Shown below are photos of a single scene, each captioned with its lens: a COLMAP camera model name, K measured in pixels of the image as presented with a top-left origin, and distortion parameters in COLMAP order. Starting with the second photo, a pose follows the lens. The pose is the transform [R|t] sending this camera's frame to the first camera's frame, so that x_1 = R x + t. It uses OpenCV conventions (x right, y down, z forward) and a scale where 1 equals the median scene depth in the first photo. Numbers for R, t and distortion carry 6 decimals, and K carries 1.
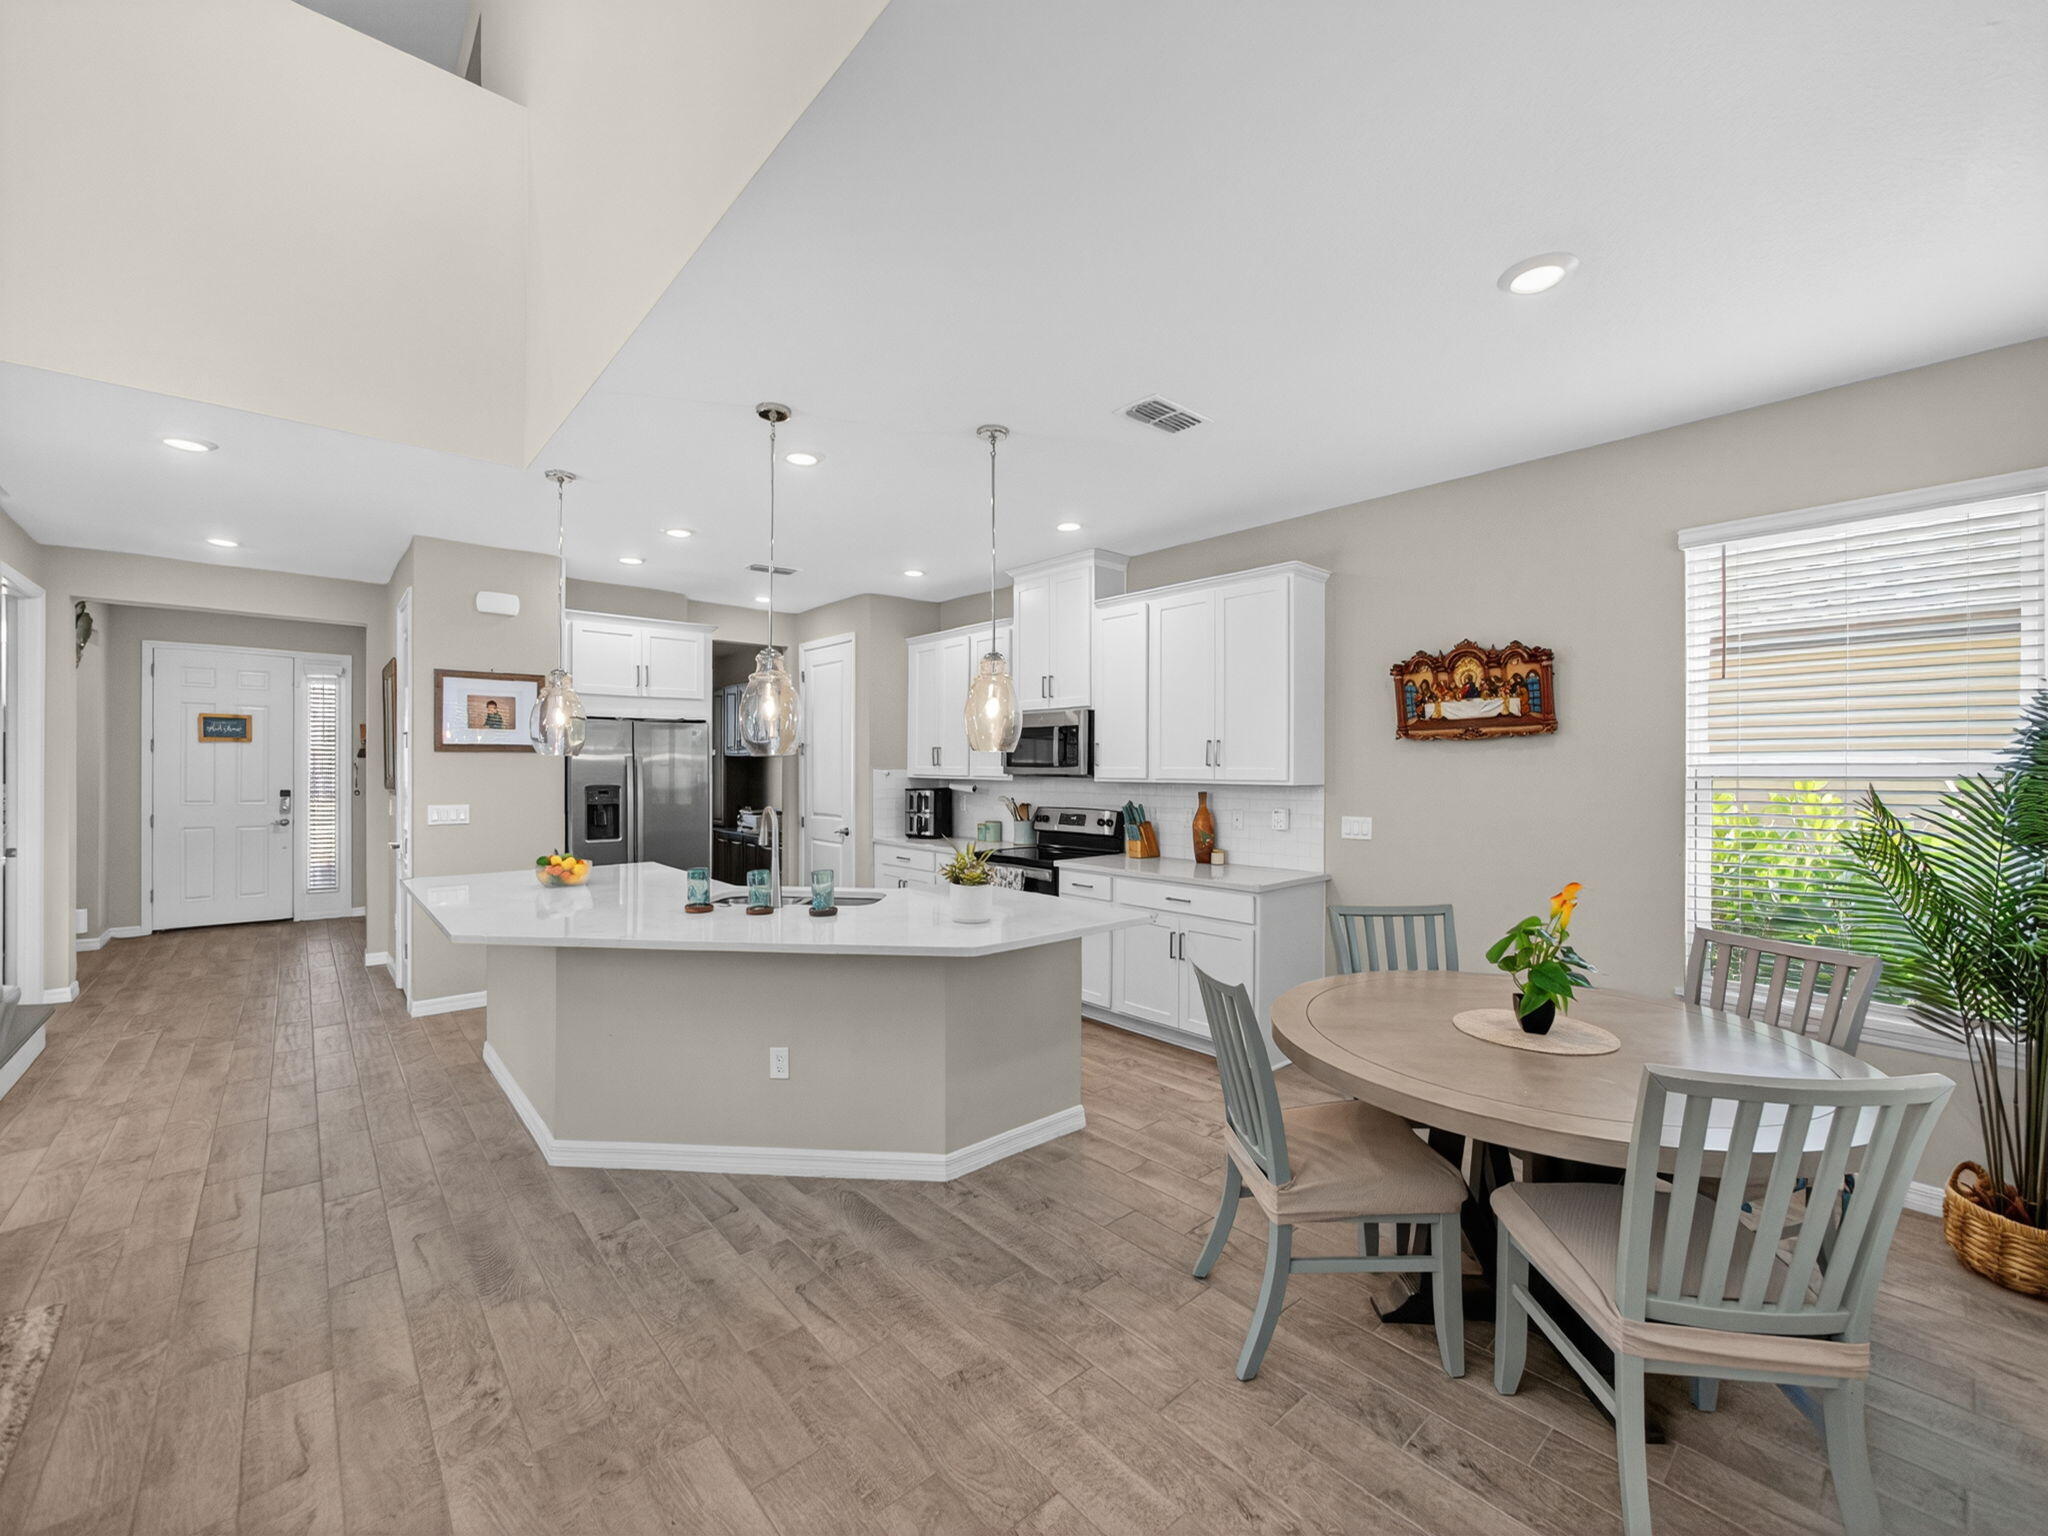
lens RADIAL K [[844.5, 0, 1010.2], [0, 844.5, 774.5], [0, 0, 1]] dist [0.000035, 0.000926]
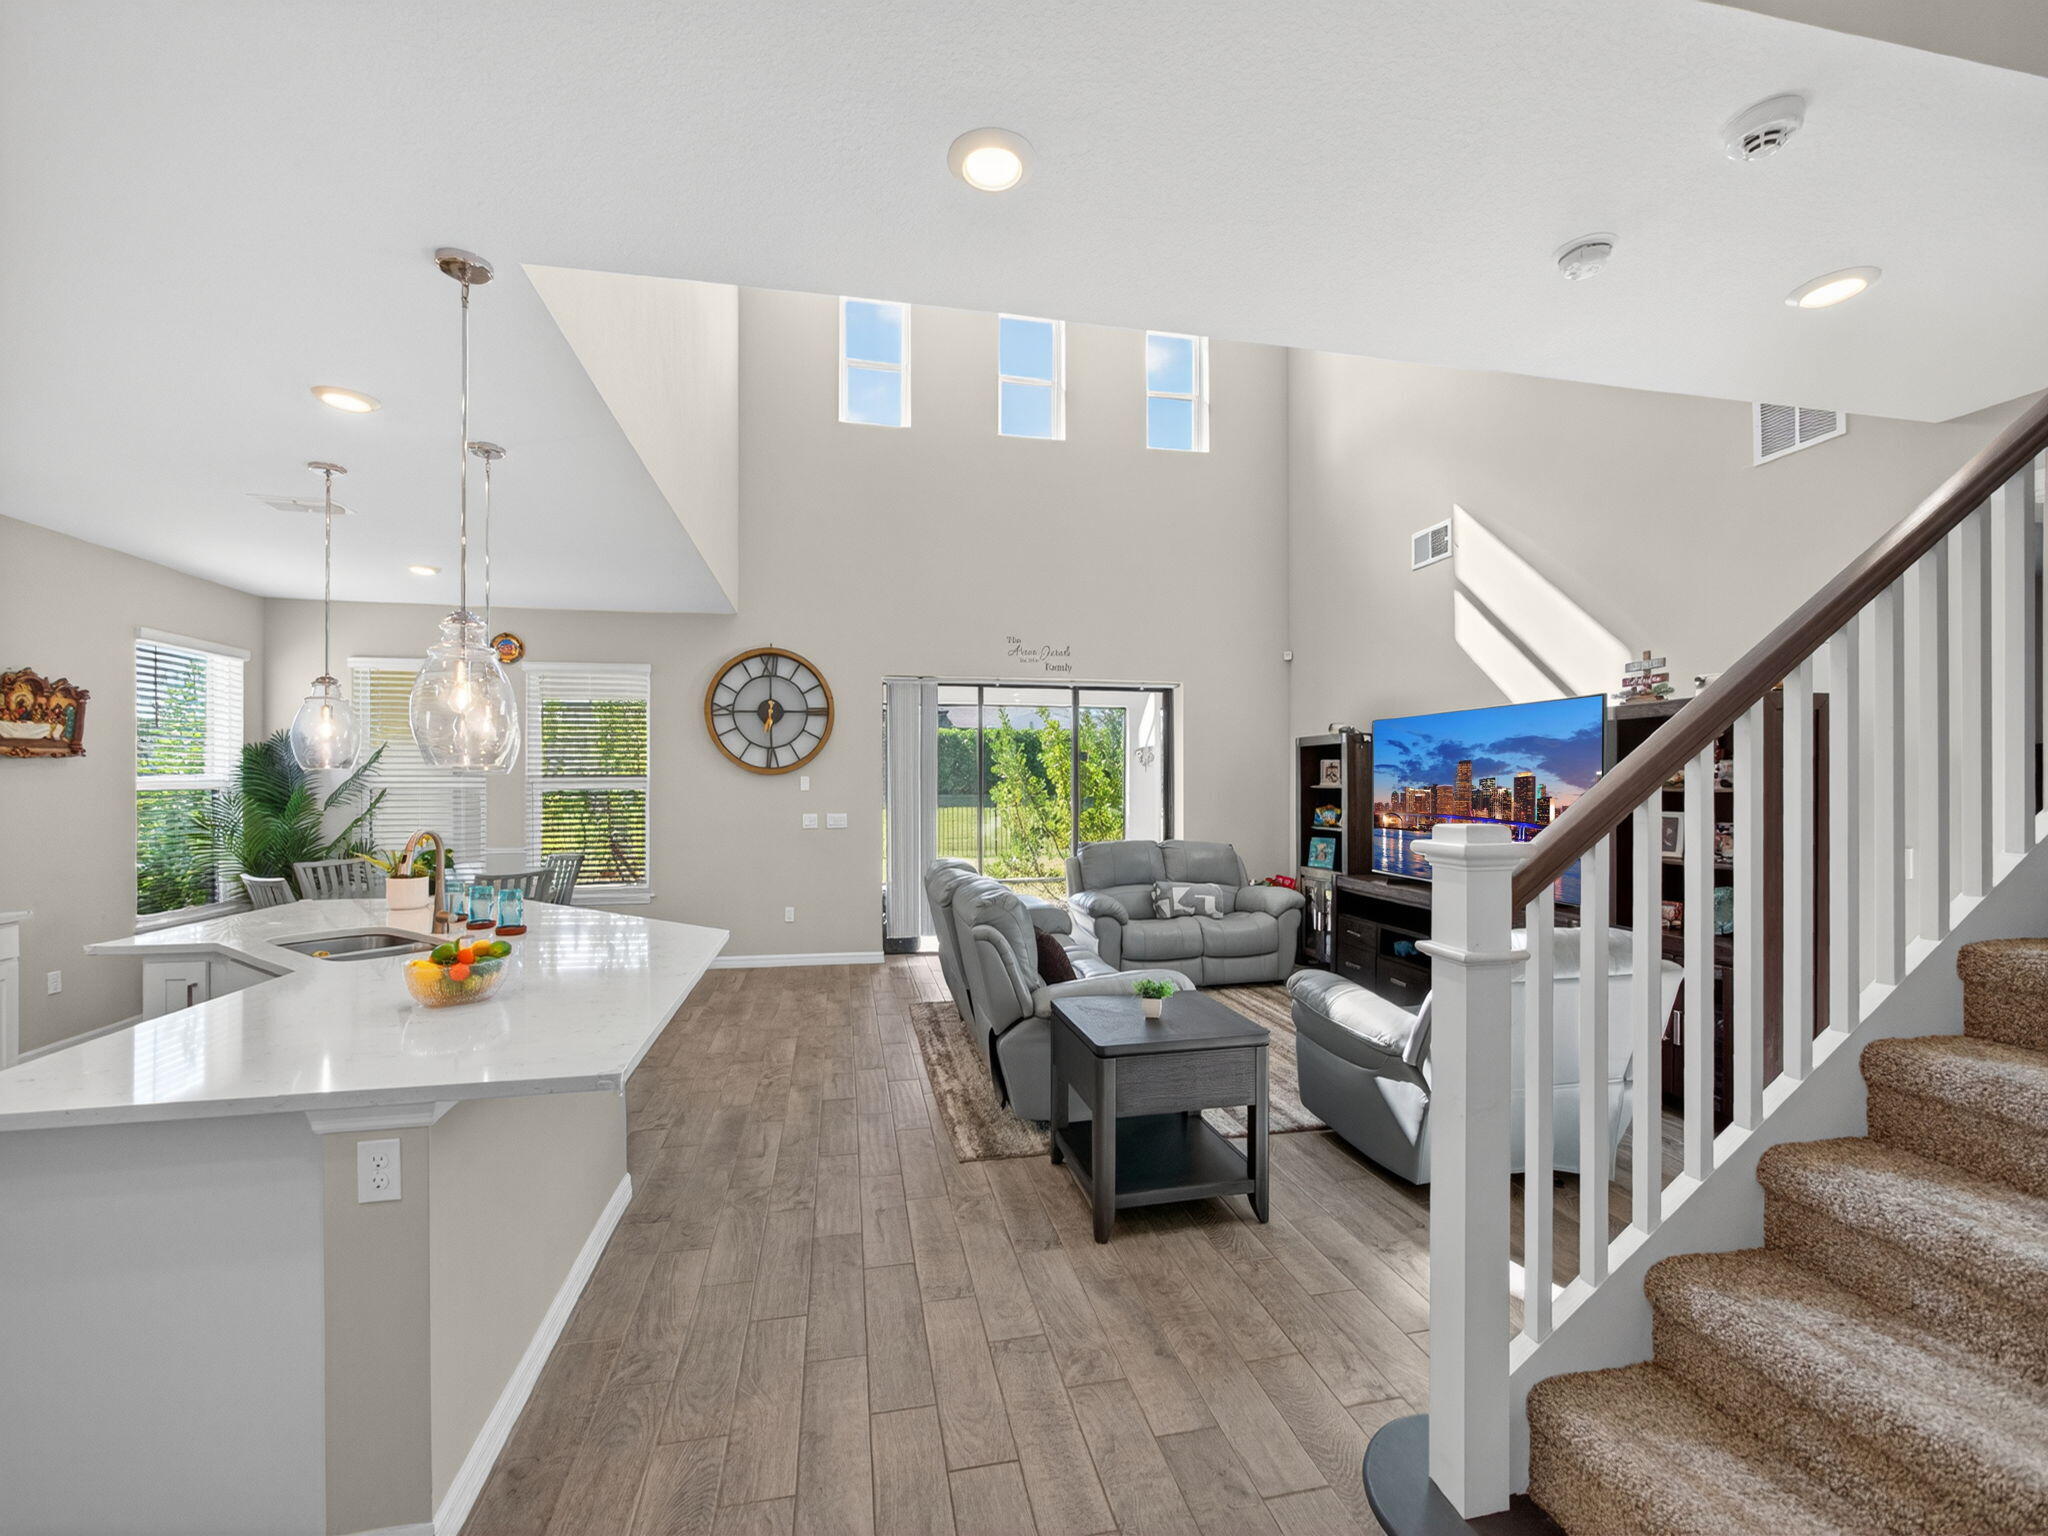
lens RADIAL K [[844.5, 0, 1010.2], [0, 844.5, 774.5], [0, 0, 1]] dist [0.000035, 0.000926]
pose [[-0.875516, 0.001948, 0.483185, -1.210454], [-0.001604, 0.999975, -0.006937, -0.013301], [-0.483186, -0.006848, -0.875491, 1.425326]]
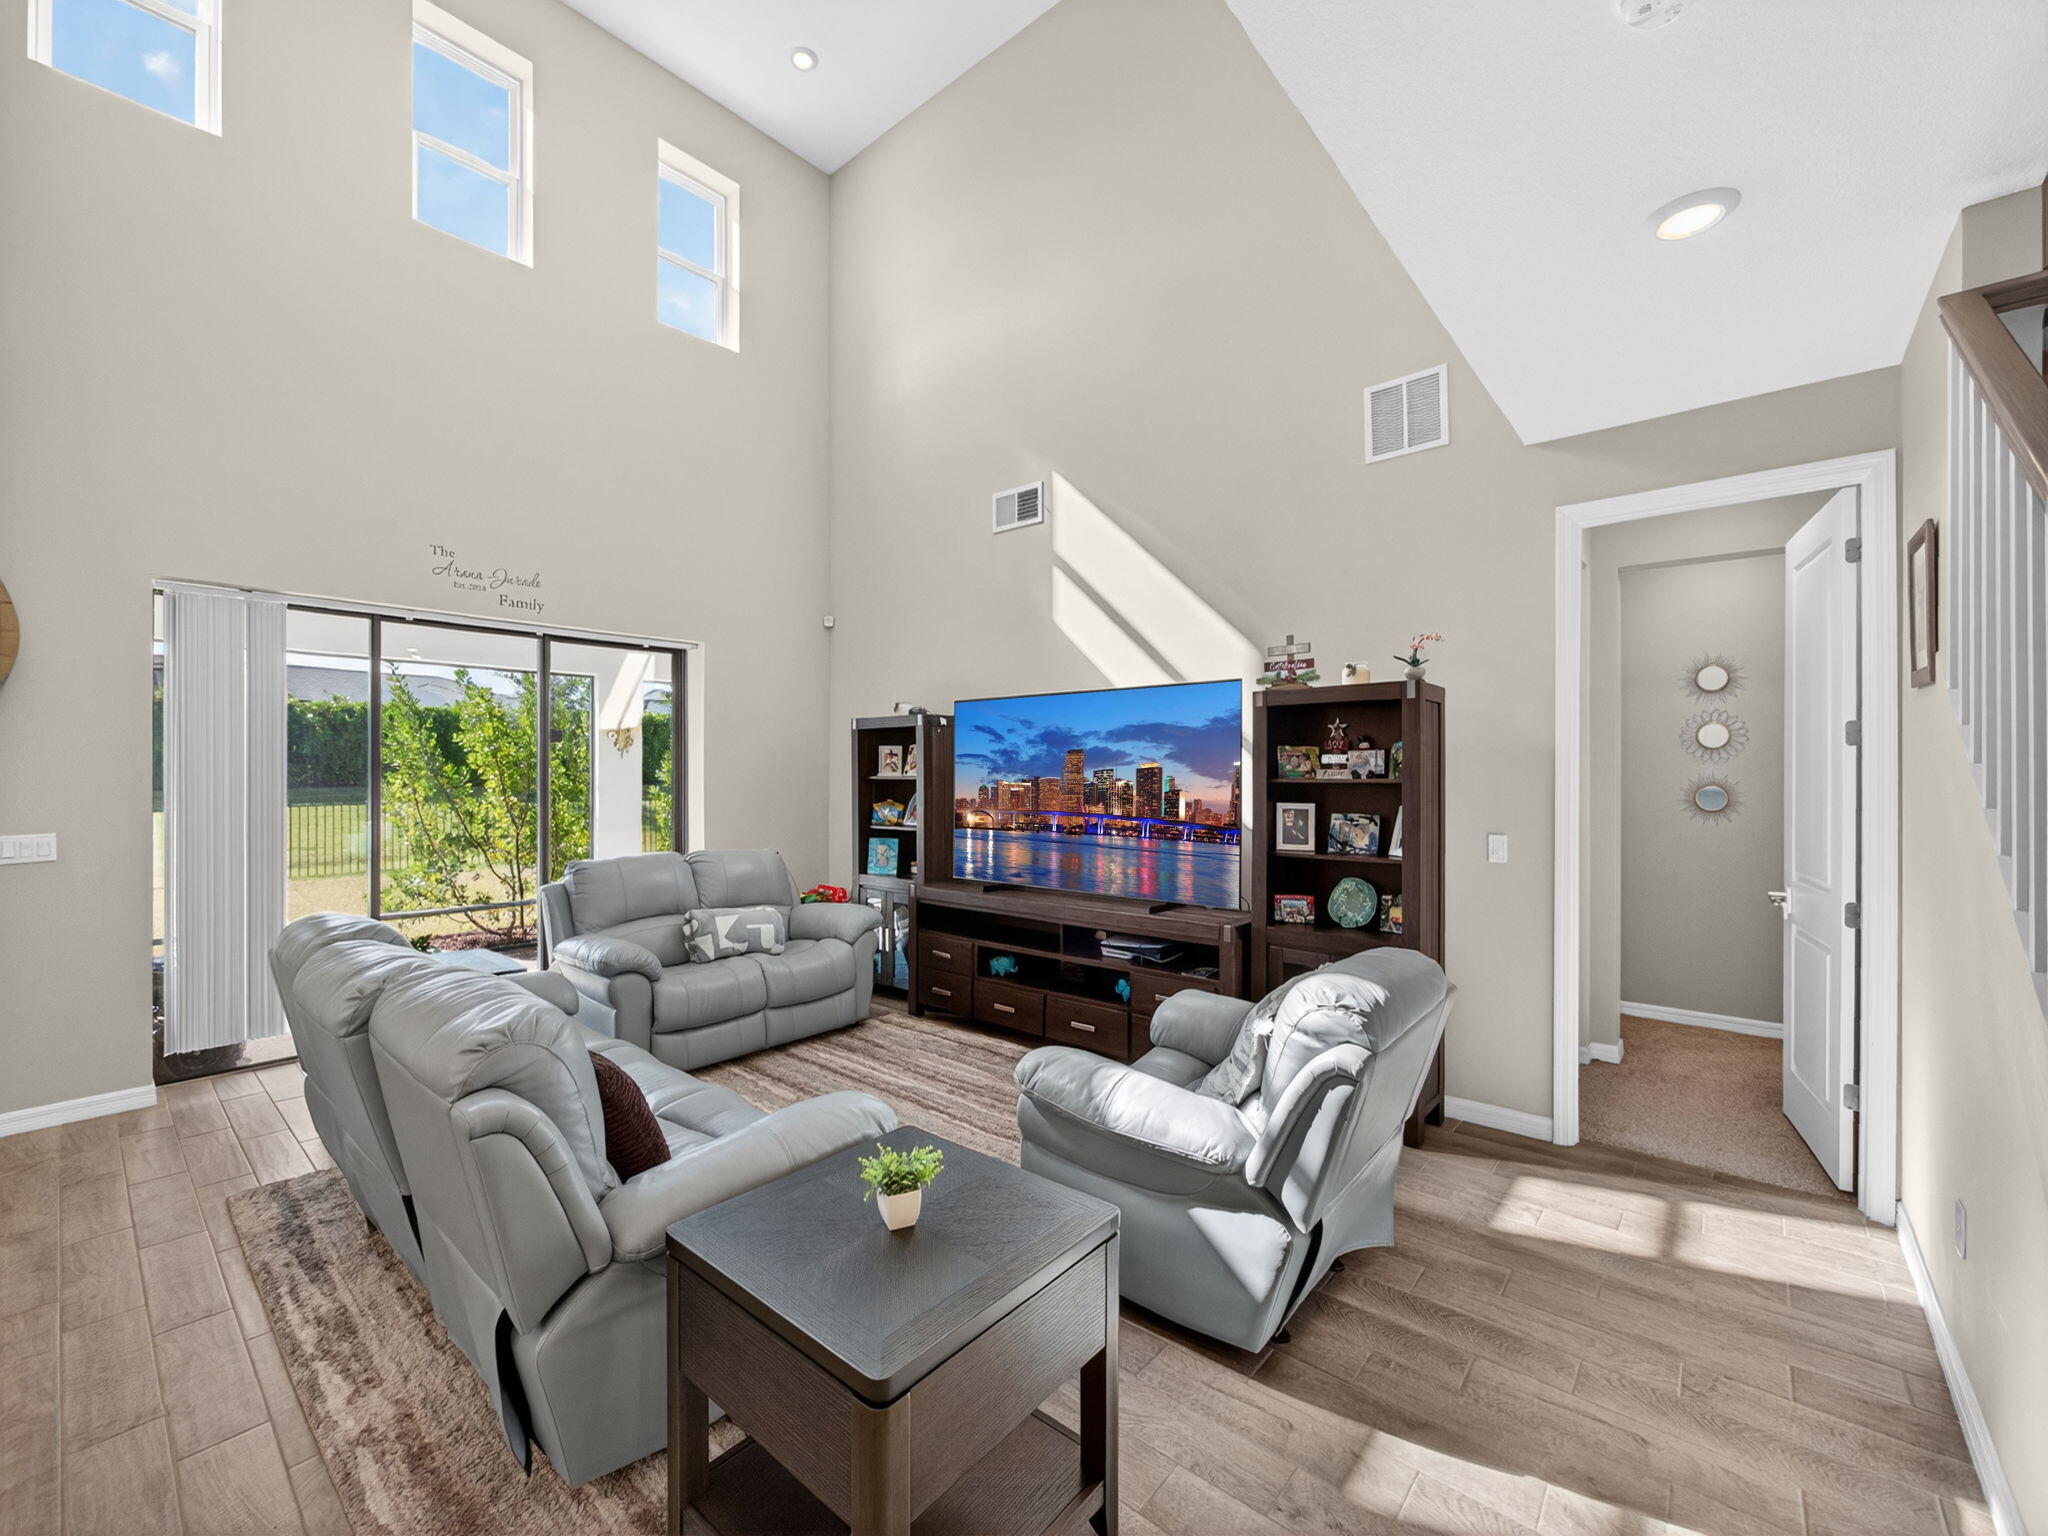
lens RADIAL K [[844.5, 0, 1010.2], [0, 844.5, 774.5], [0, 0, 1]] dist [0.000035, 0.000926]
pose [[-0.989959, -0.005306, -0.141255, -0.927514], [-0.005369, 0.999986, 0.000064, -0.010081], [0.141252, 0.000821, -0.989973, 1.065765]]
